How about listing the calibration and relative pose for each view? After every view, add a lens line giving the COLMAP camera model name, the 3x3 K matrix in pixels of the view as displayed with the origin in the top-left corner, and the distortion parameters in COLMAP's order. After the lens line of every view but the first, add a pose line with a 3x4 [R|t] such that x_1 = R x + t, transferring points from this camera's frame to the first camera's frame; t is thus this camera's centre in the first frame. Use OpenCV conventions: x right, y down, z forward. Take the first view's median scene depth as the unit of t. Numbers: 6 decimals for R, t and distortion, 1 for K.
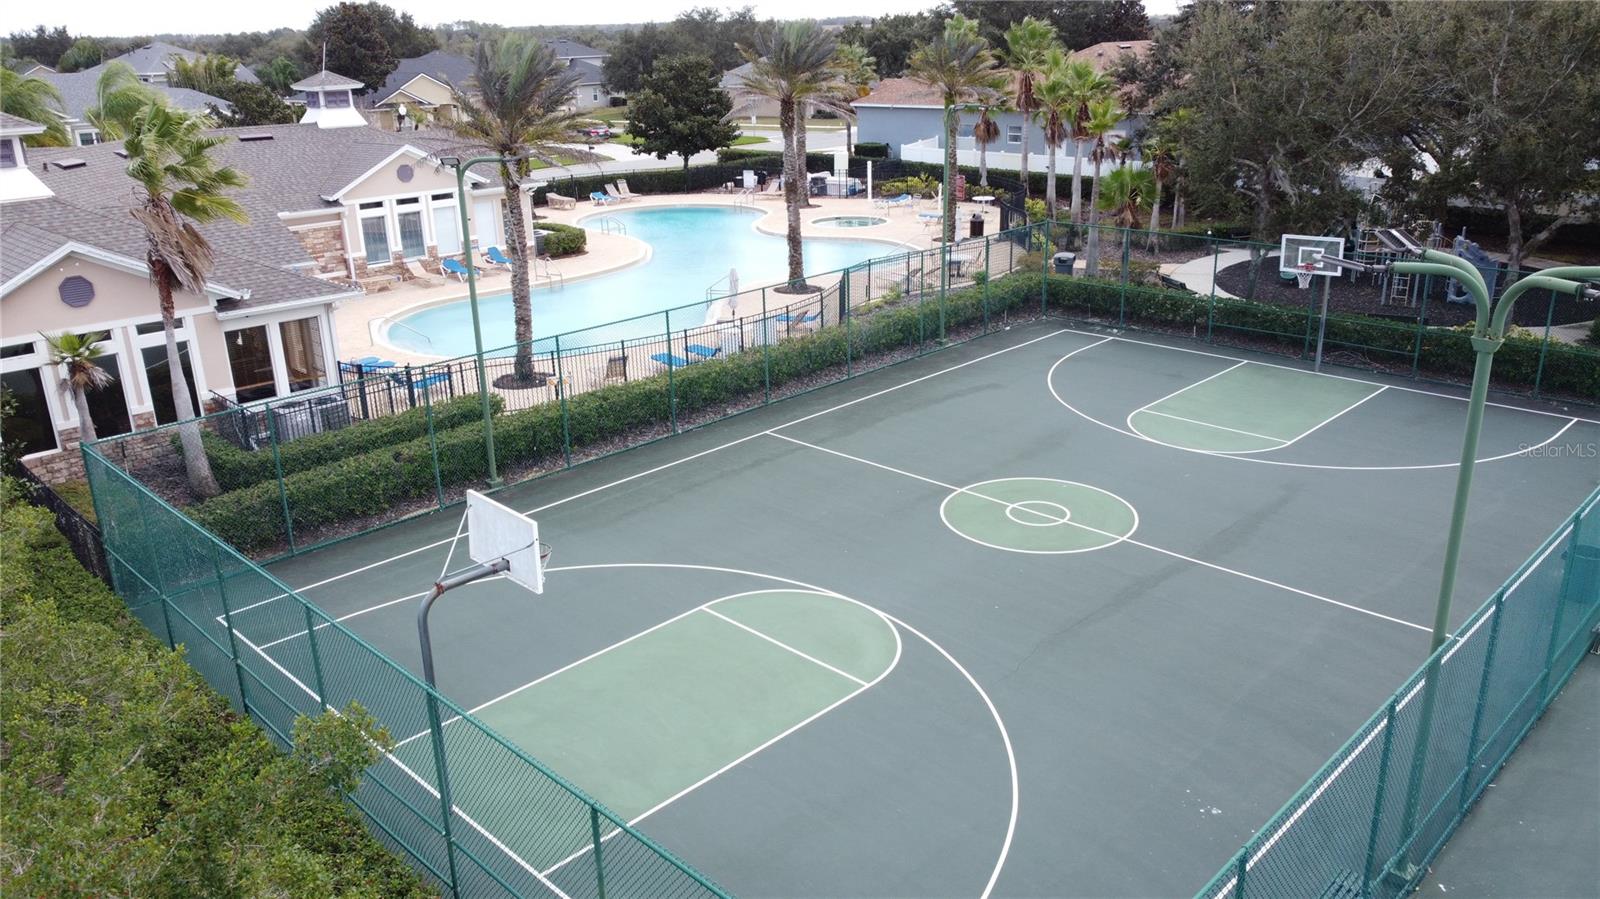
lens RADIAL K [[1191.0, 0, 800.0], [0, 1191.0, 449.5], [0, 0, 1]] dist [-0.000069, 0.004799]
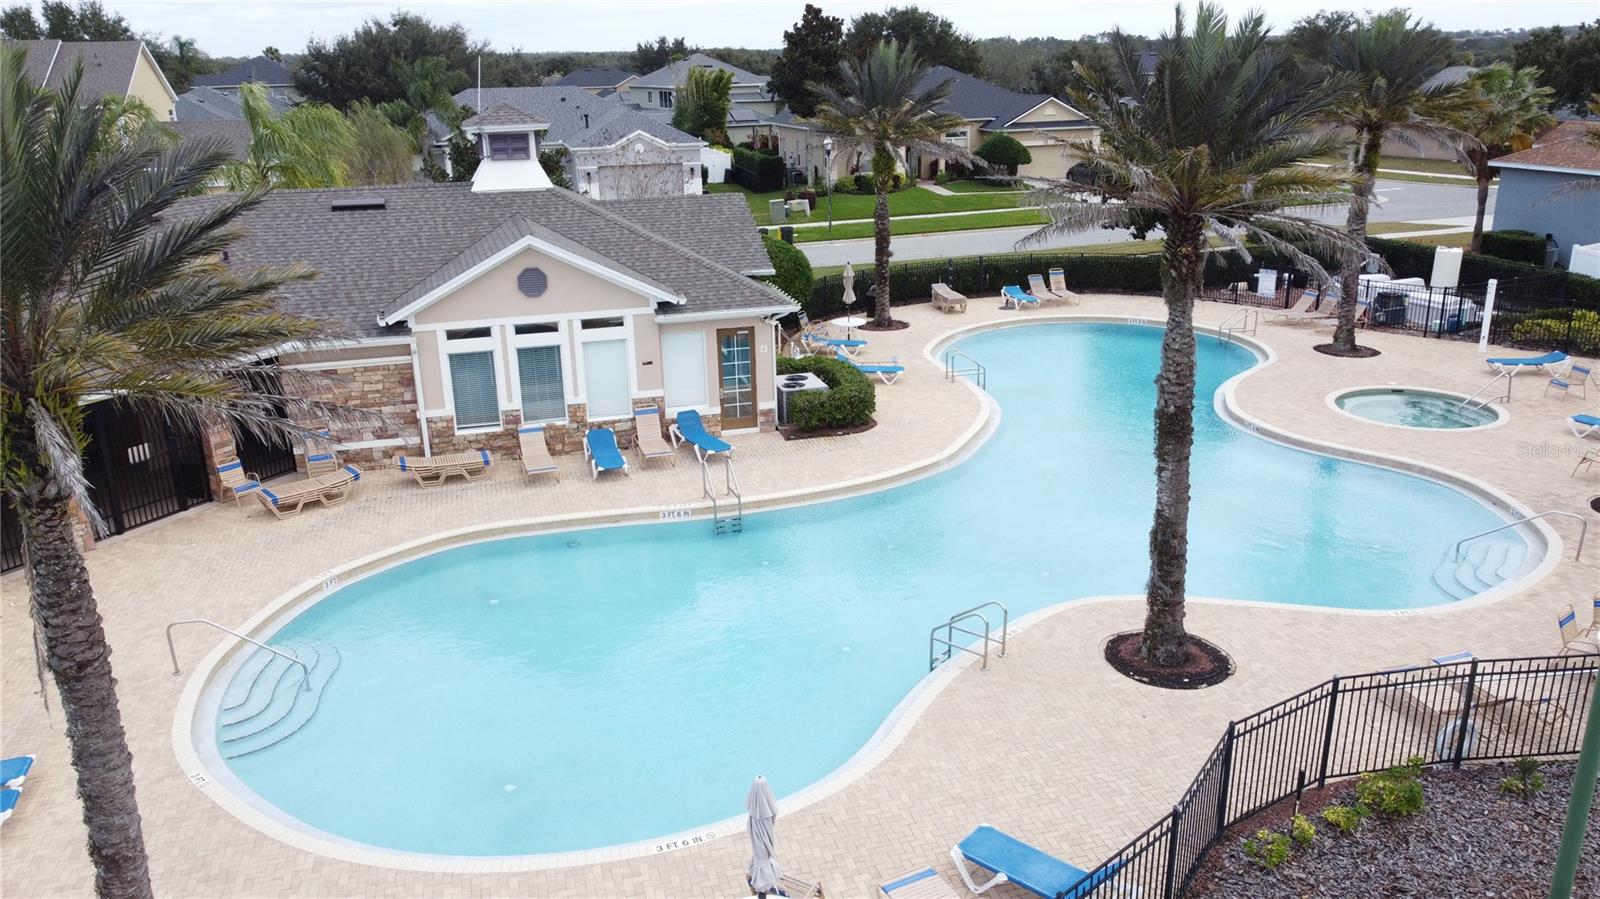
lens RADIAL K [[1208.0, 0, 807.2], [0, 1208.0, 475.0], [0, 0, 1]] dist [0.008151, 0.002843]
pose [[0.879200, 0.161562, -0.448224, 0.062408], [-0.159346, 0.986288, 0.042945, -0.173863], [0.449016, 0.033666, 0.892889, 0.501732]]
